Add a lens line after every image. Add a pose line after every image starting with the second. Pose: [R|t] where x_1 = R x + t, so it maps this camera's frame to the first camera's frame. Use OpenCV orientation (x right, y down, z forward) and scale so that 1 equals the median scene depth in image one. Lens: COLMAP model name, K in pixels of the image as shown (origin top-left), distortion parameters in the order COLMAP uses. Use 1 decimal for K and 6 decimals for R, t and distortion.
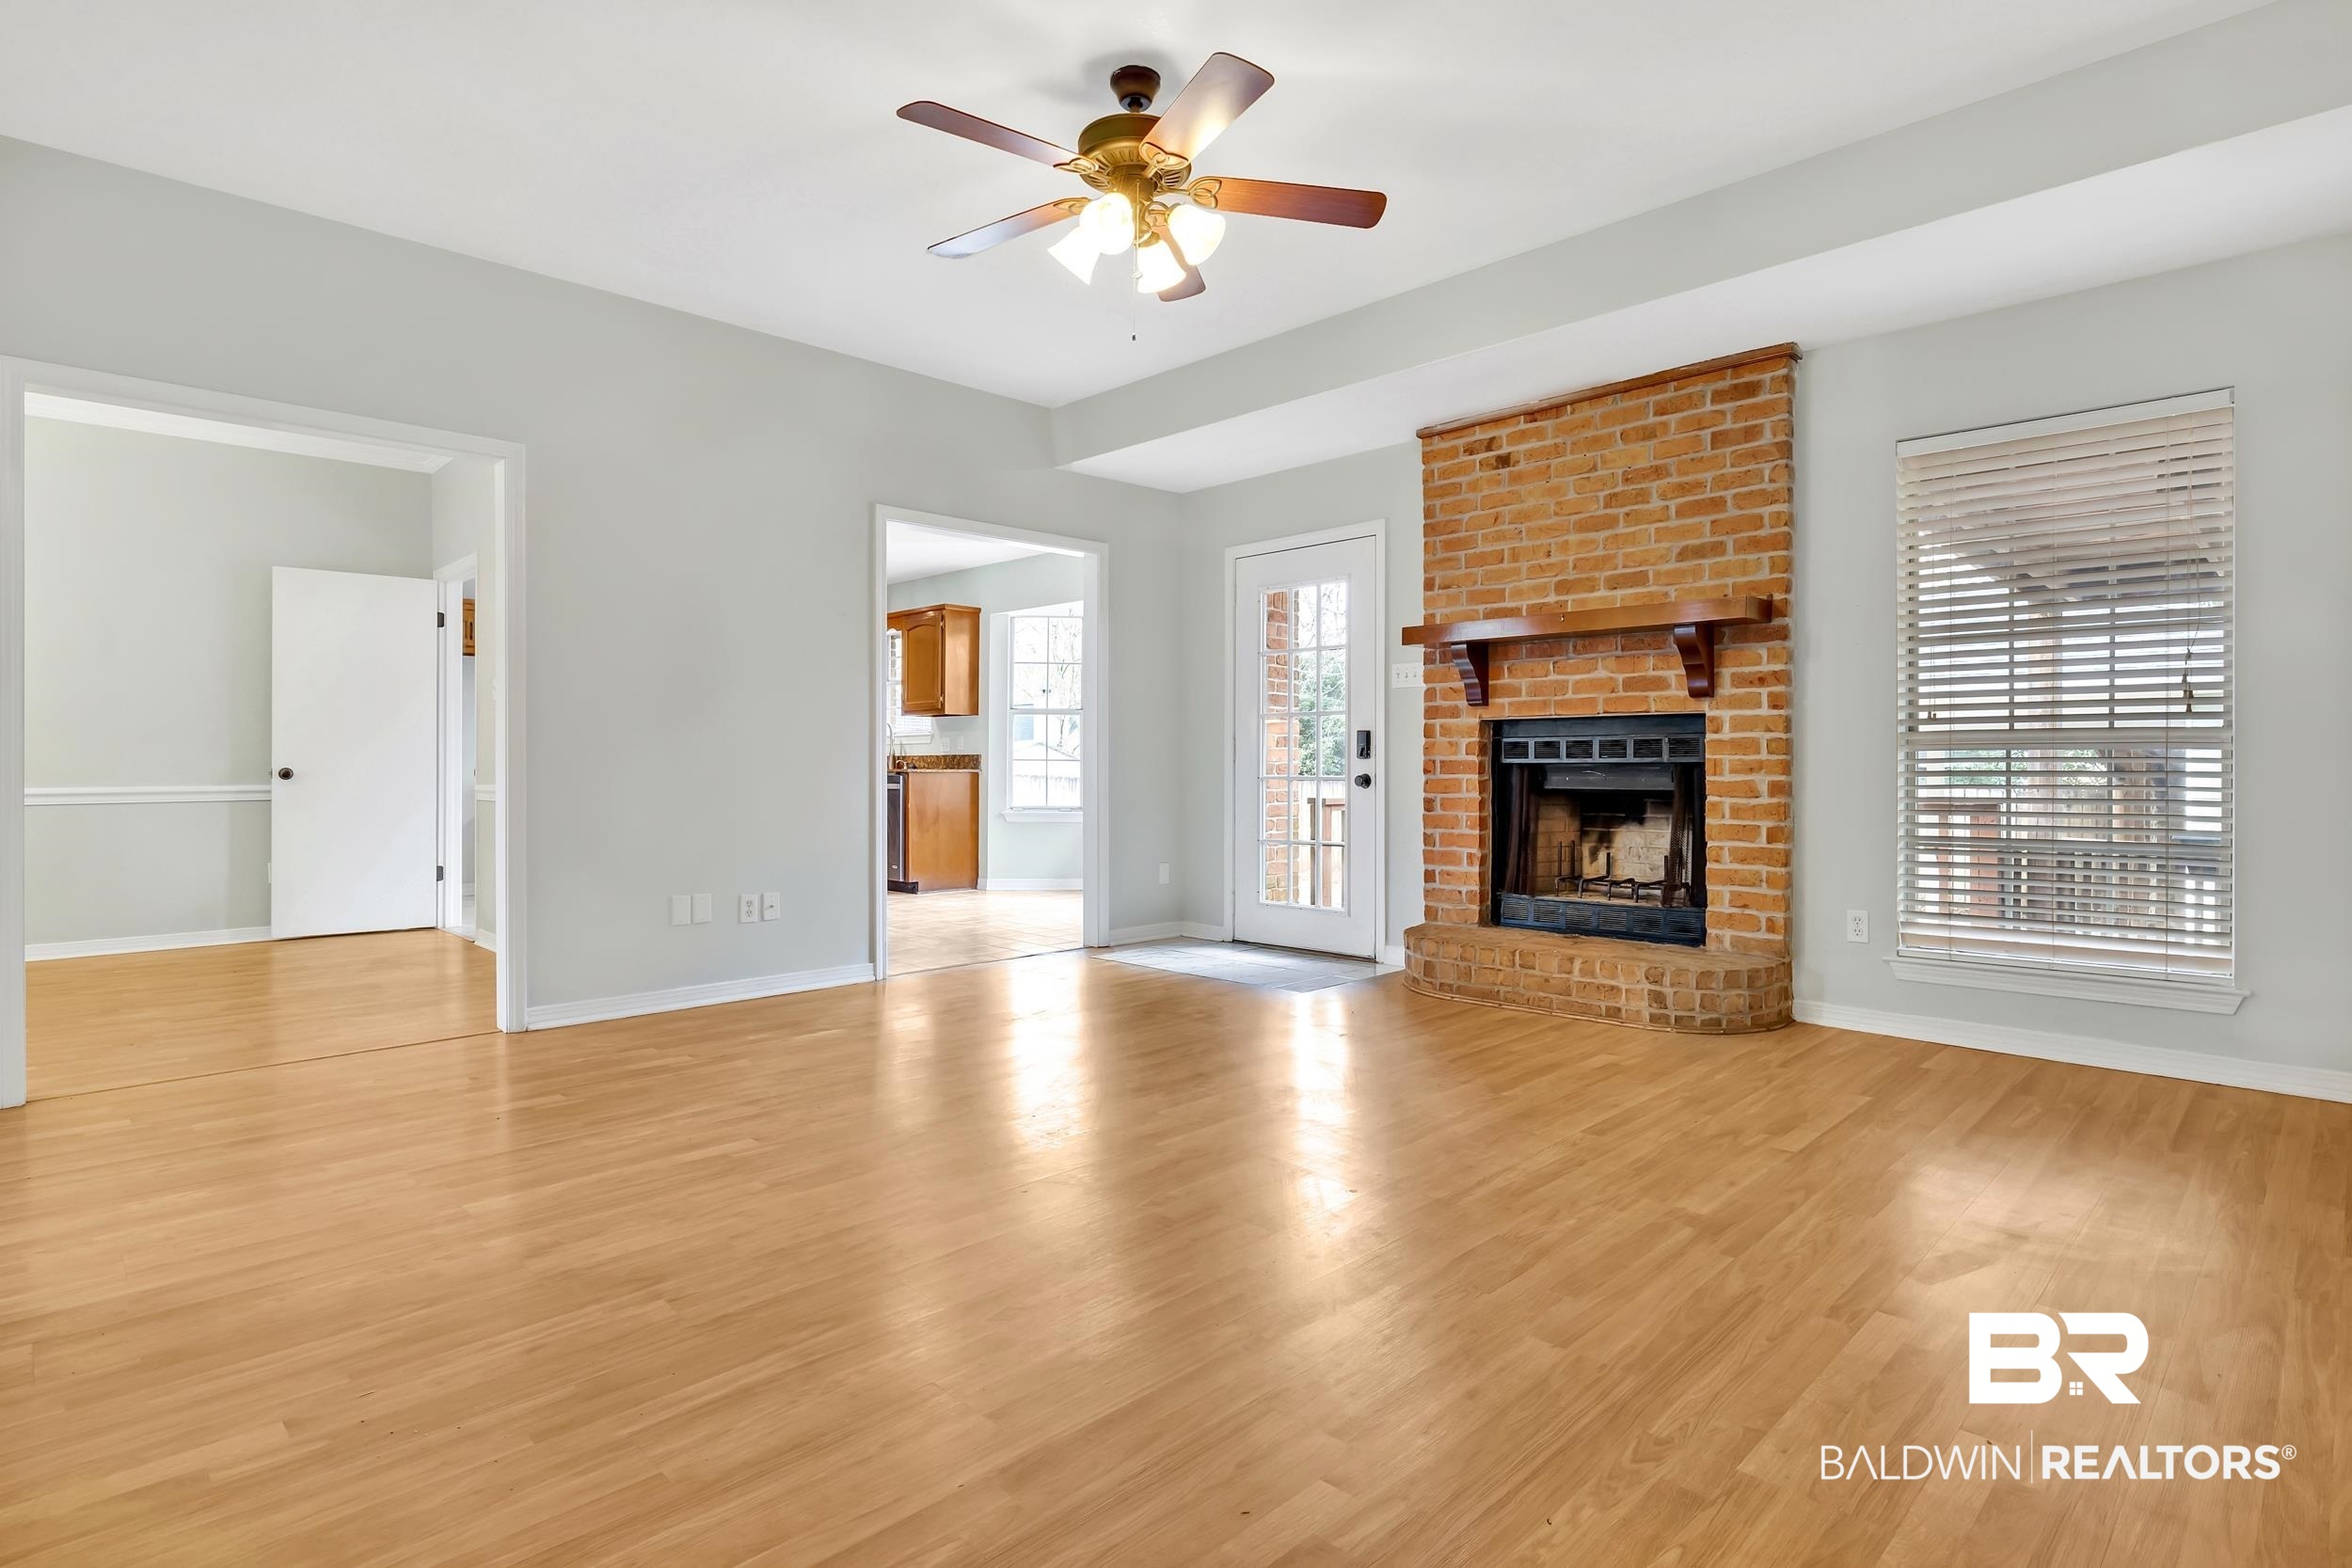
lens RADIAL K [[1221.1, 0, 1171.1], [0, 1221.1, 773.1], [0, 0, 1]] dist [-0.009094, -0.000975]
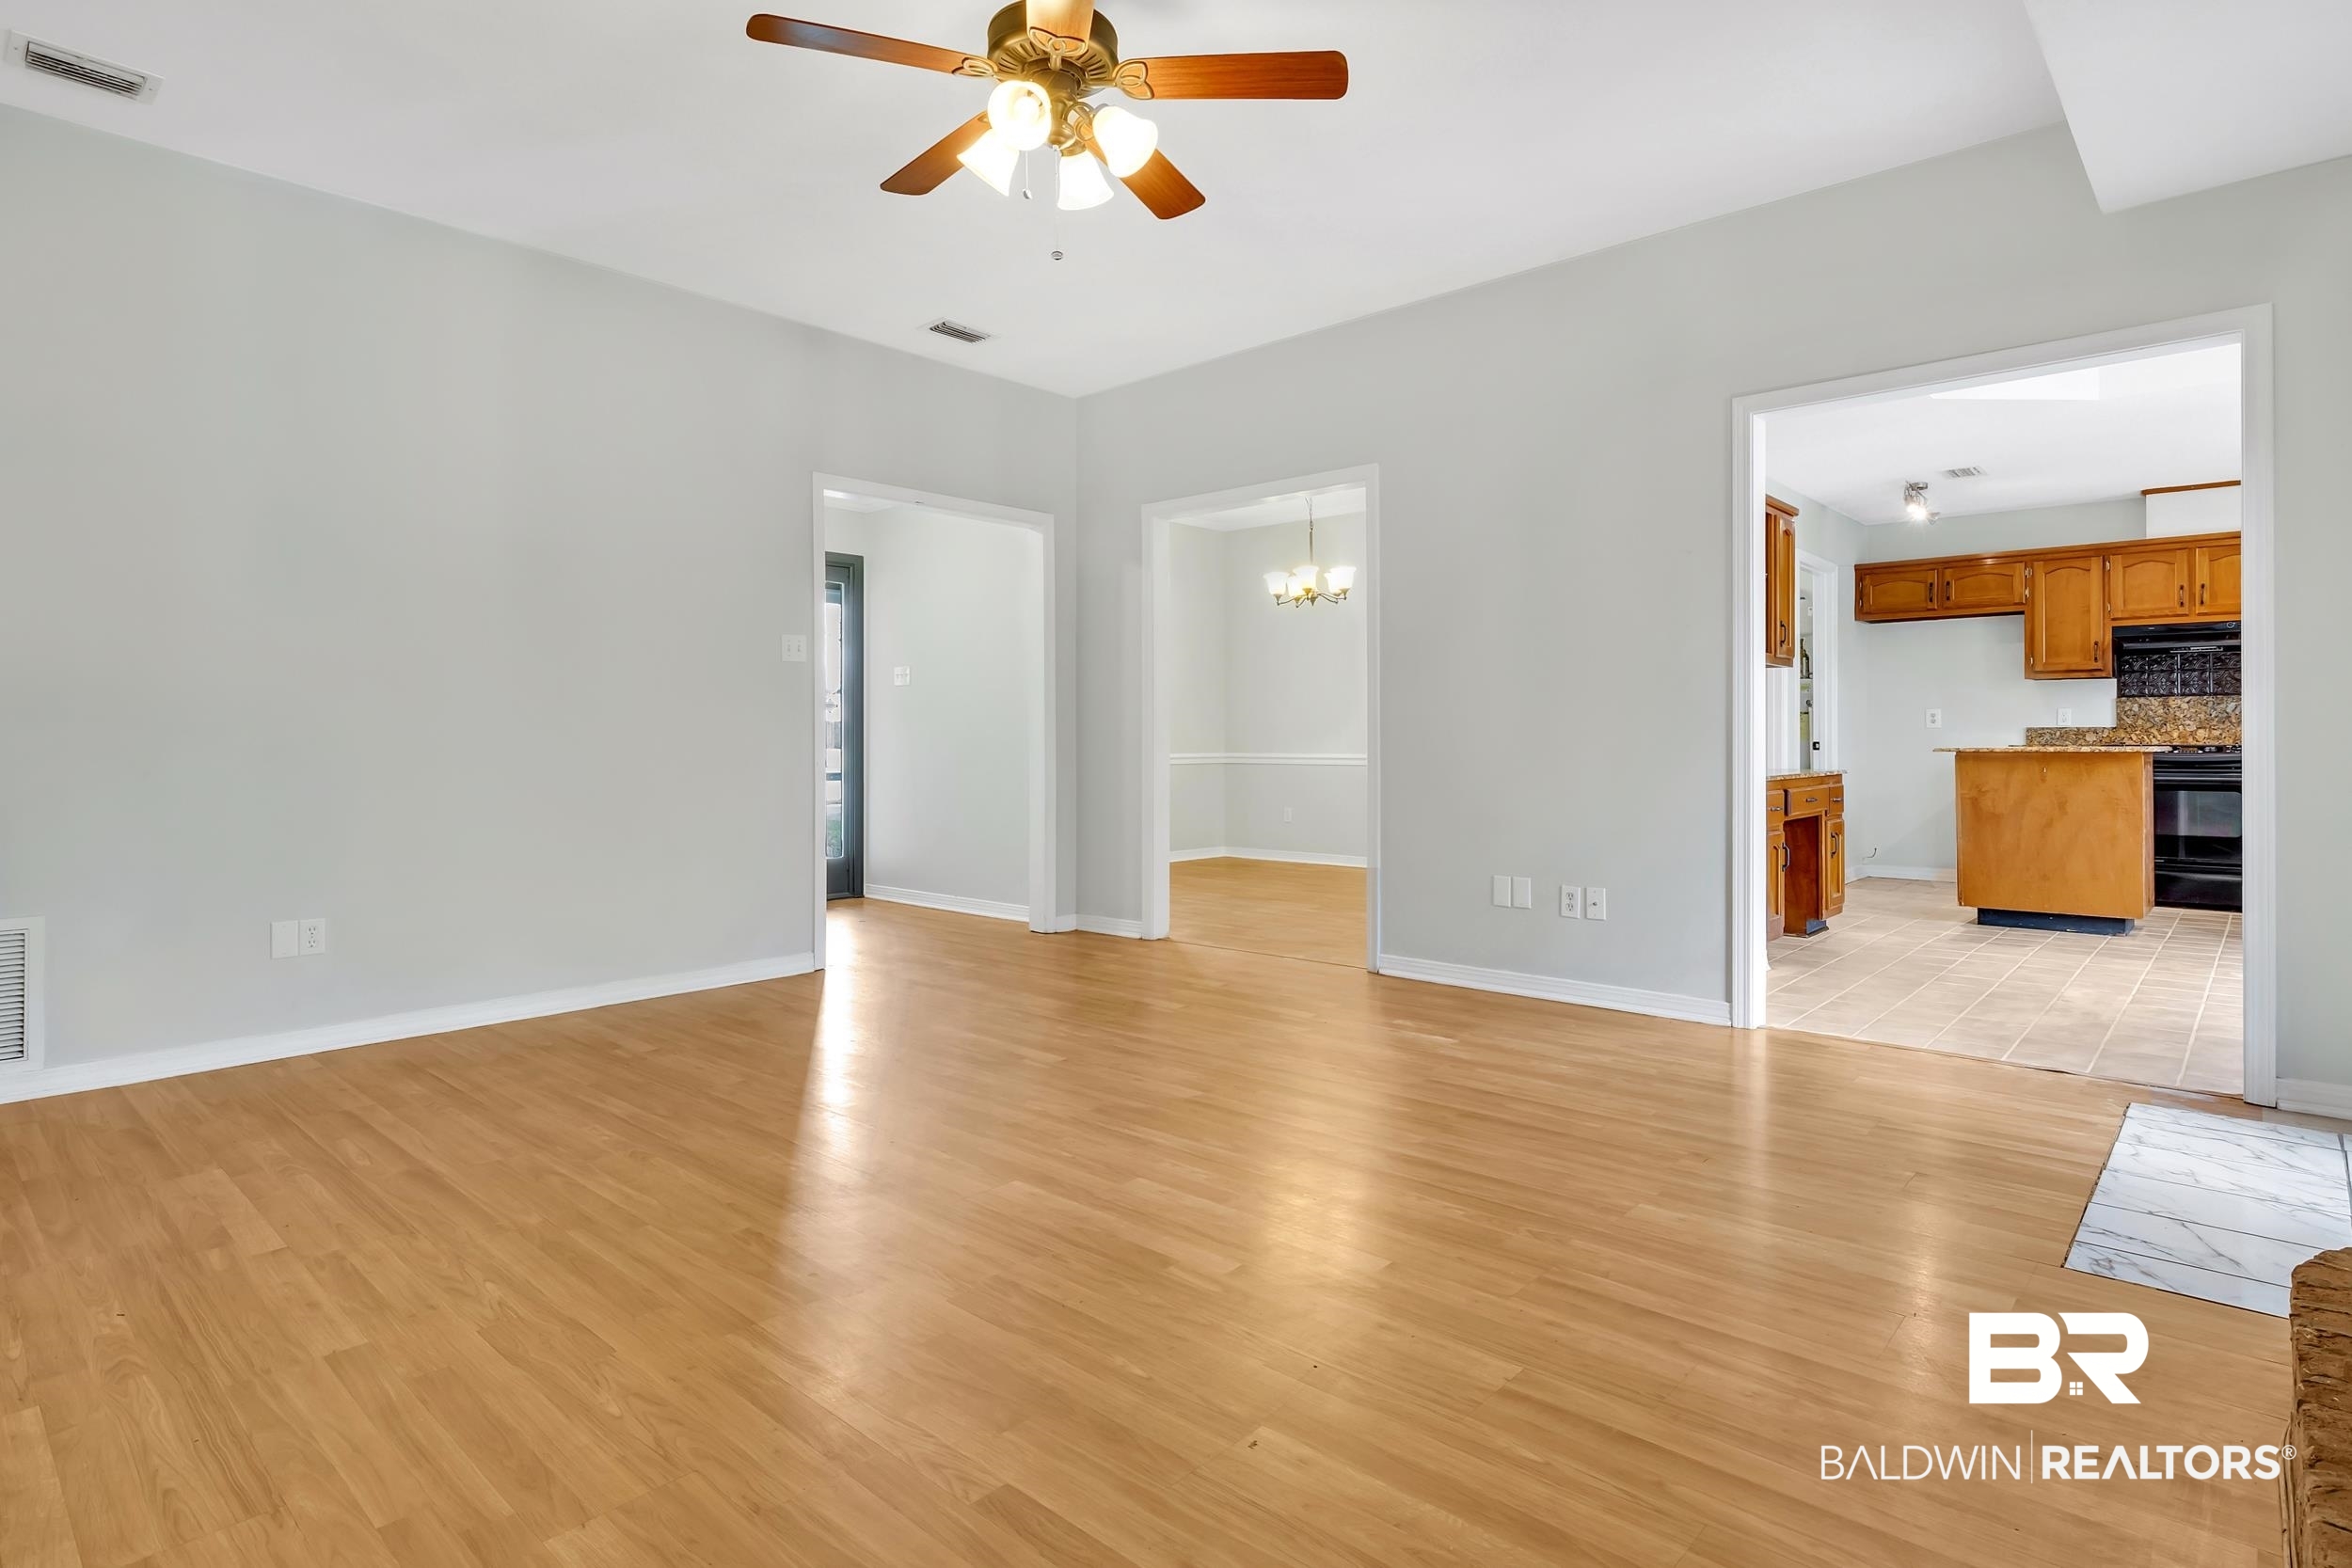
lens RADIAL K [[1221.1, 0, 1199.9], [0, 1221.1, 735.1], [0, 0, 1]] dist [-0.009094, -0.000975]
pose [[0.047312, 0.002423, -0.998877, 0.541275], [-0.005464, 0.999983, 0.002167, -0.013350], [0.998865, 0.005355, 0.047324, 0.674231]]
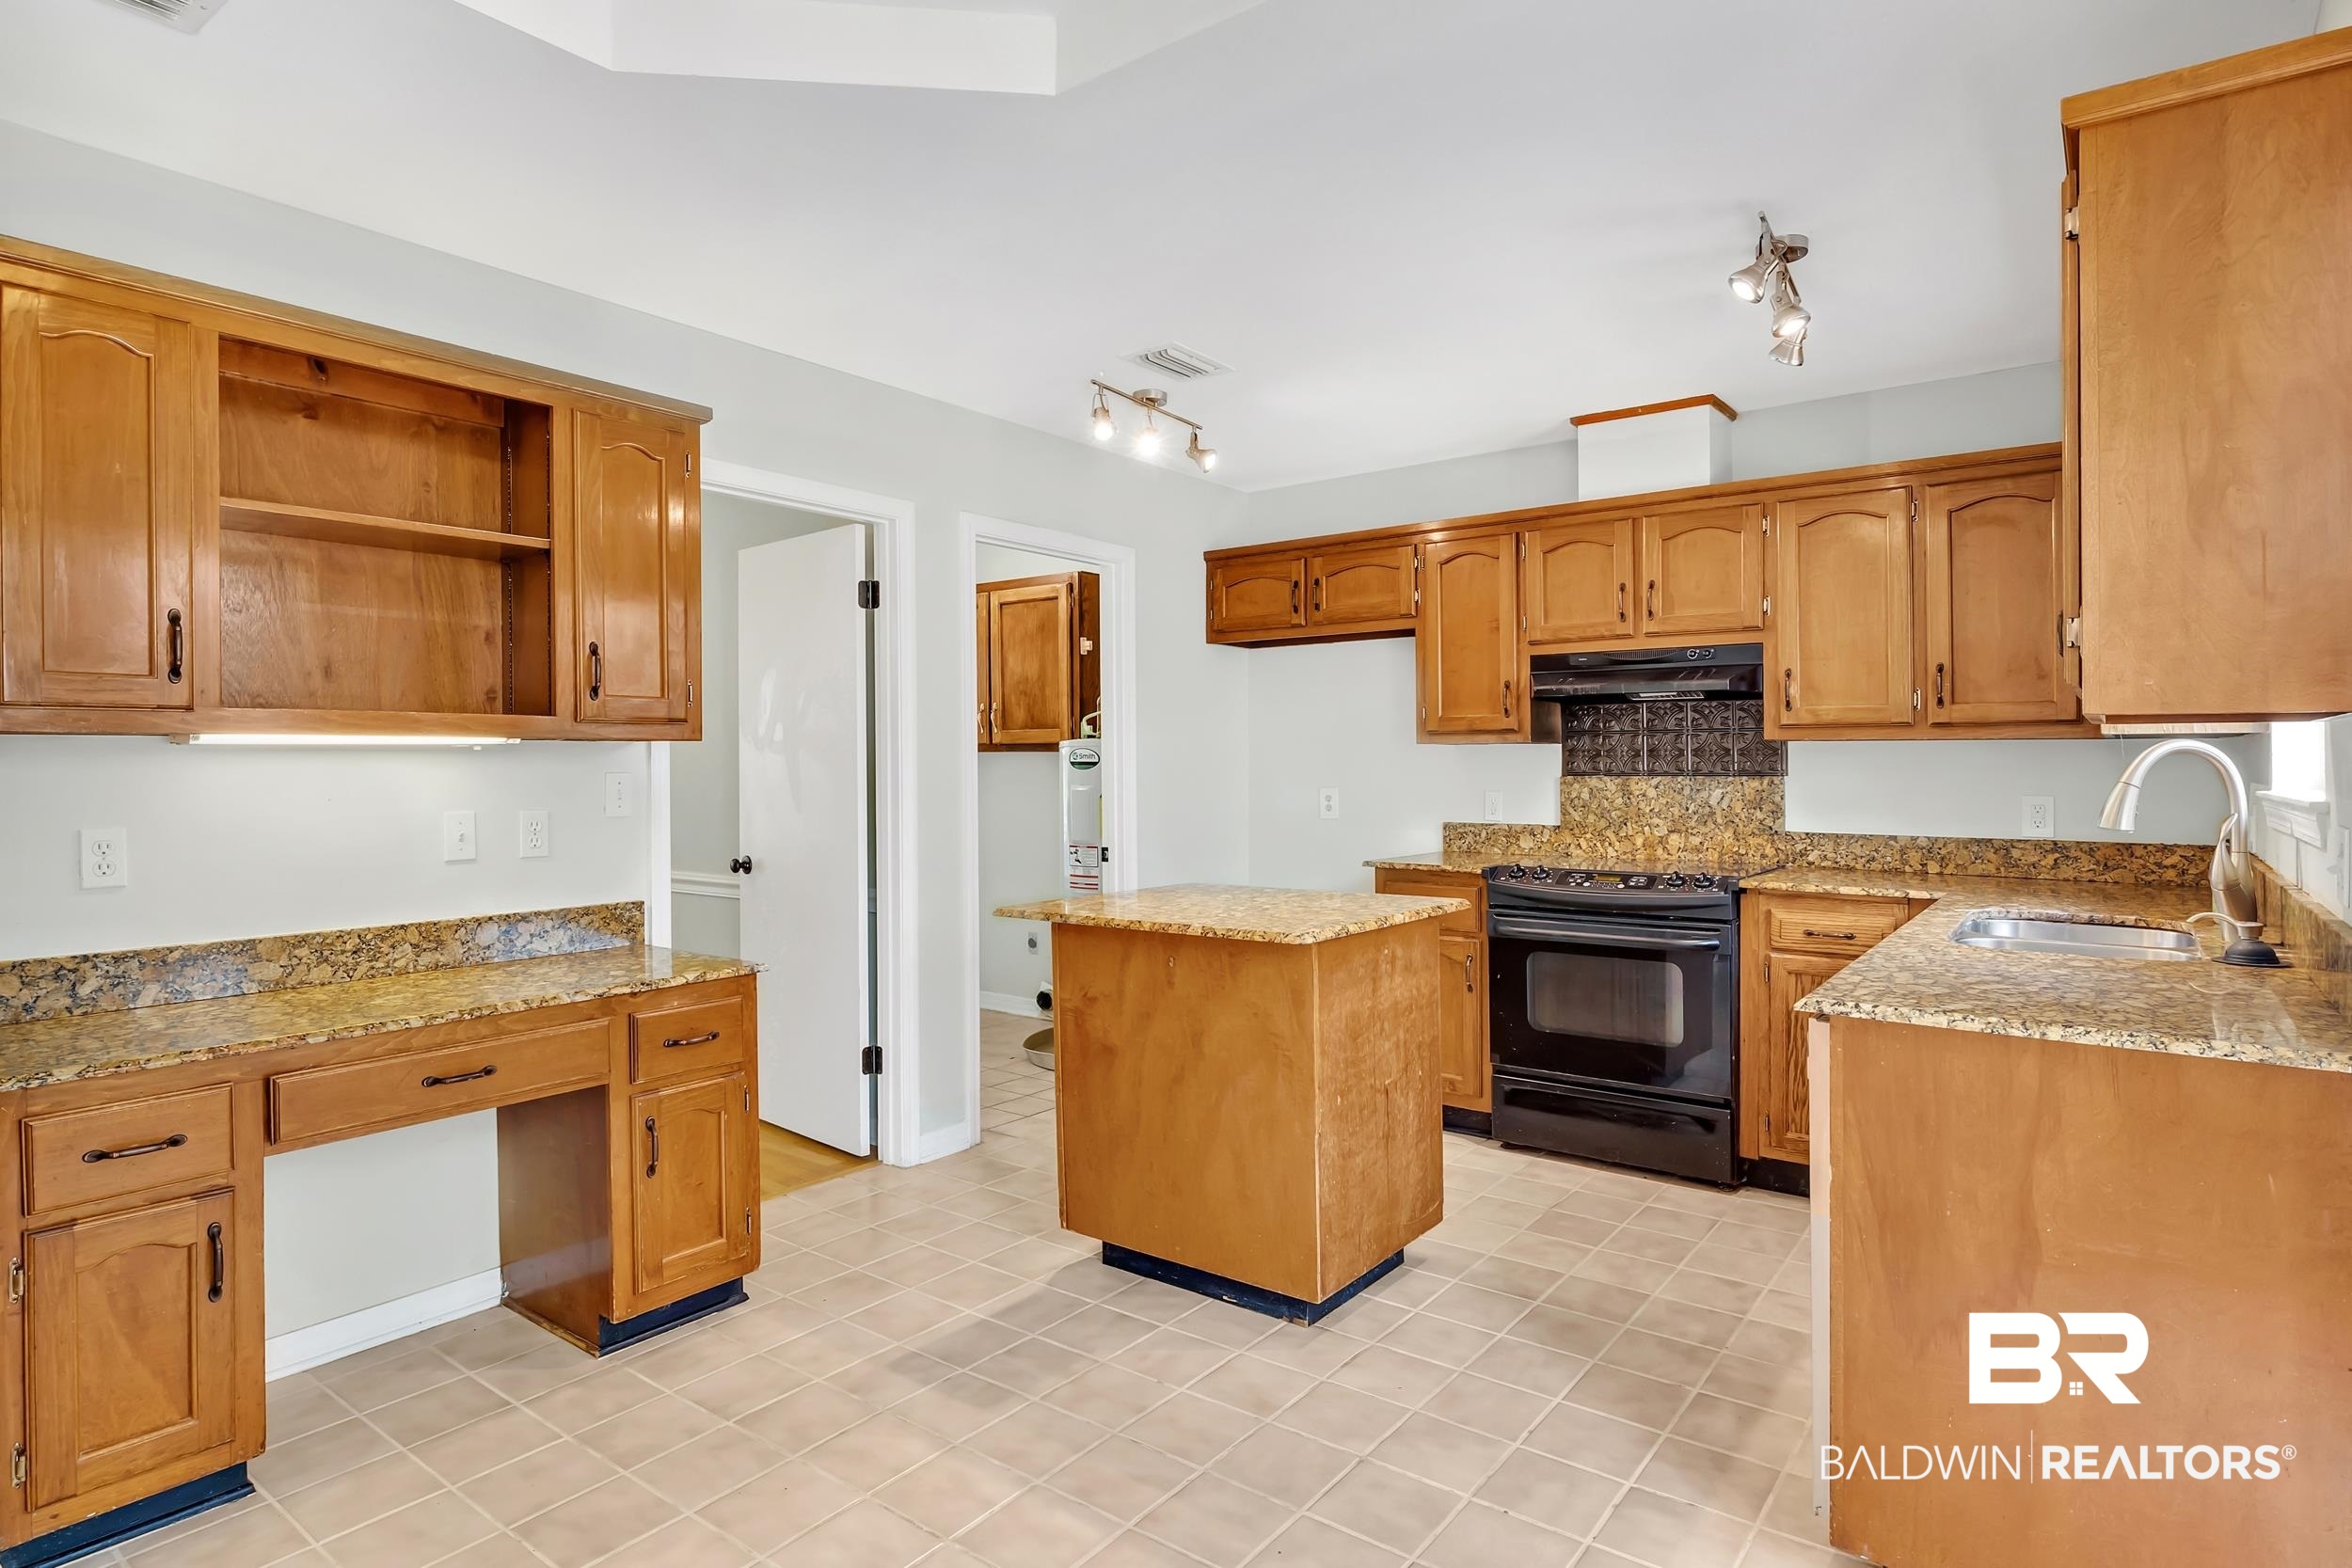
lens RADIAL K [[1221.1, 0, 1221.4], [0, 1221.1, 776.2], [0, 0, 1]] dist [-0.009094, -0.000975]
pose [[0.148808, 0.013212, -0.988778, -0.052738], [-0.005134, 0.999908, 0.012588, -0.071858], [0.988853, 0.003203, 0.148862, 1.491044]]
